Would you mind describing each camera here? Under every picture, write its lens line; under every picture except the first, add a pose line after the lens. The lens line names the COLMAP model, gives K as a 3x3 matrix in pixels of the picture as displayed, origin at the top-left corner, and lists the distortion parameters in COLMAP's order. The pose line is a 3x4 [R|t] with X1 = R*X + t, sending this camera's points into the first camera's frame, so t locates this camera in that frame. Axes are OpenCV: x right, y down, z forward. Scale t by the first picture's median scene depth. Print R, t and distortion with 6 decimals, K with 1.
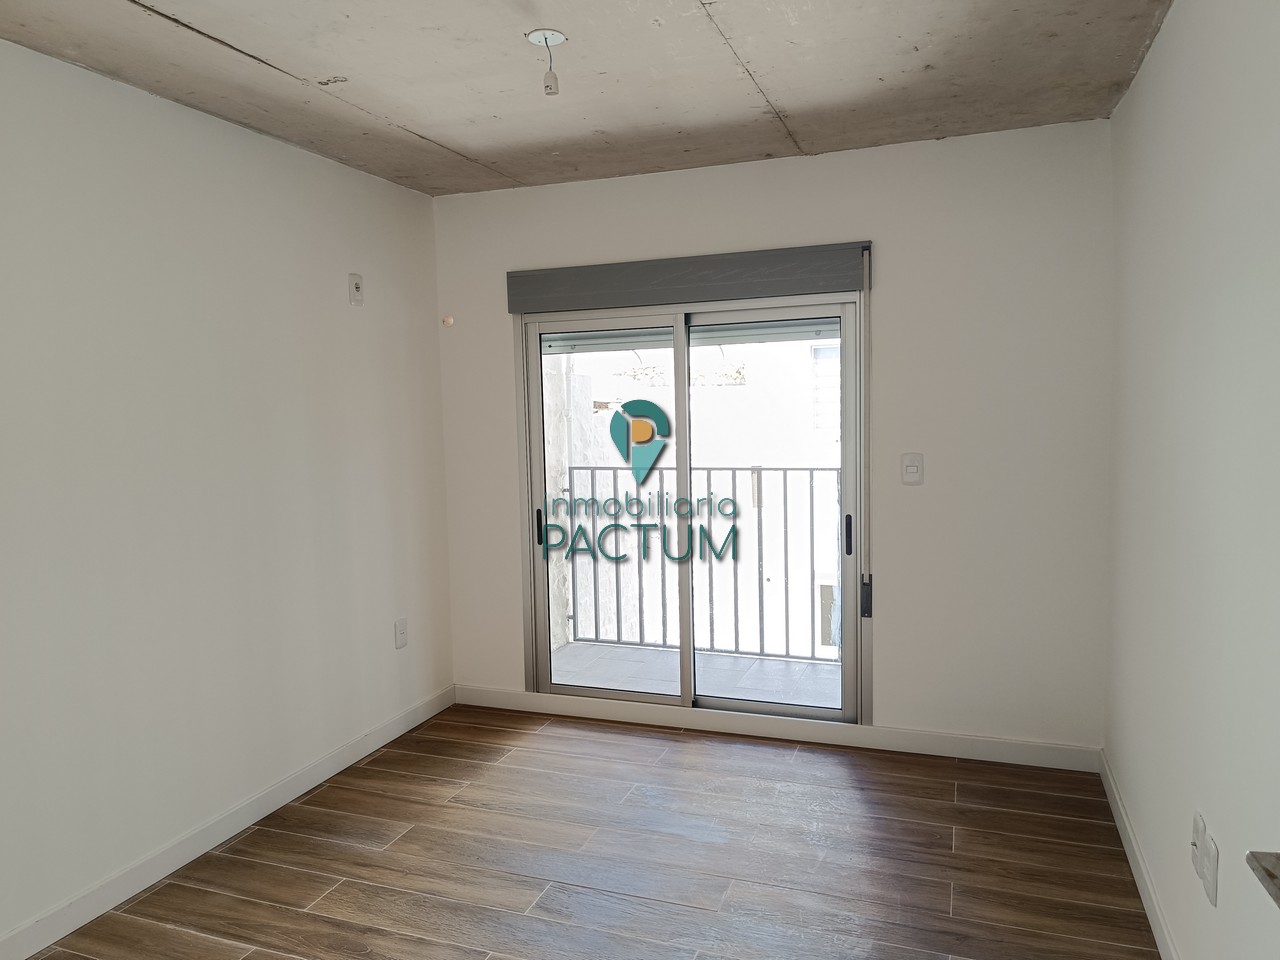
lens RADIAL K [[910.2, 0, 638.3], [0, 910.2, 486.9], [0, 0, 1]] dist [0.005235, -0.004639]
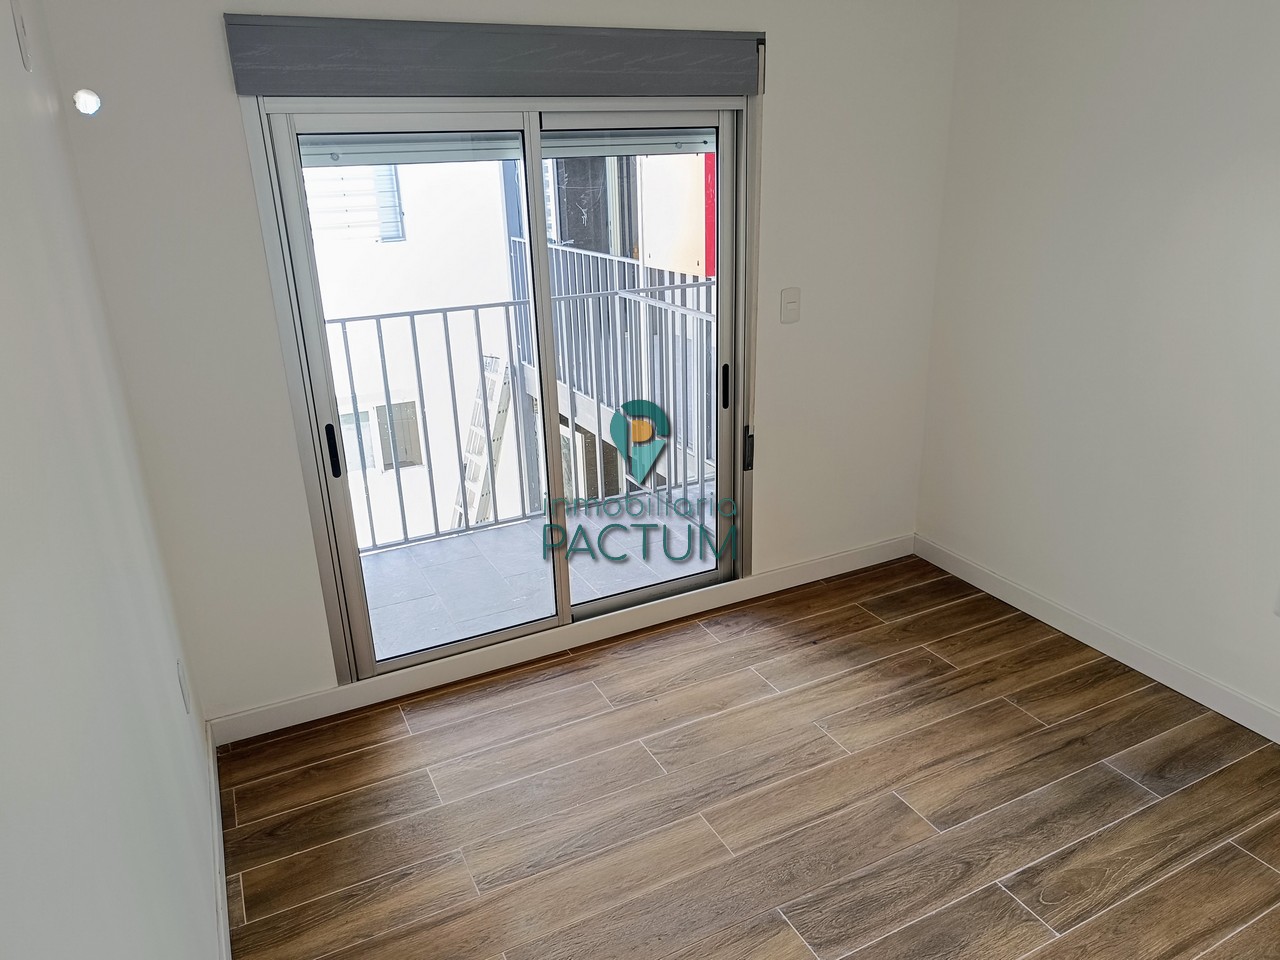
lens RADIAL K [[881.5, 0, 640.0], [0, 881.5, 480.0], [0, 0, 1]] dist [0.019096, -0.001909]
pose [[0.681614, -0.242837, 0.690241, -0.477765], [0.084845, 0.963190, 0.255080, -0.092947], [-0.726776, -0.115303, 0.677128, 0.489226]]
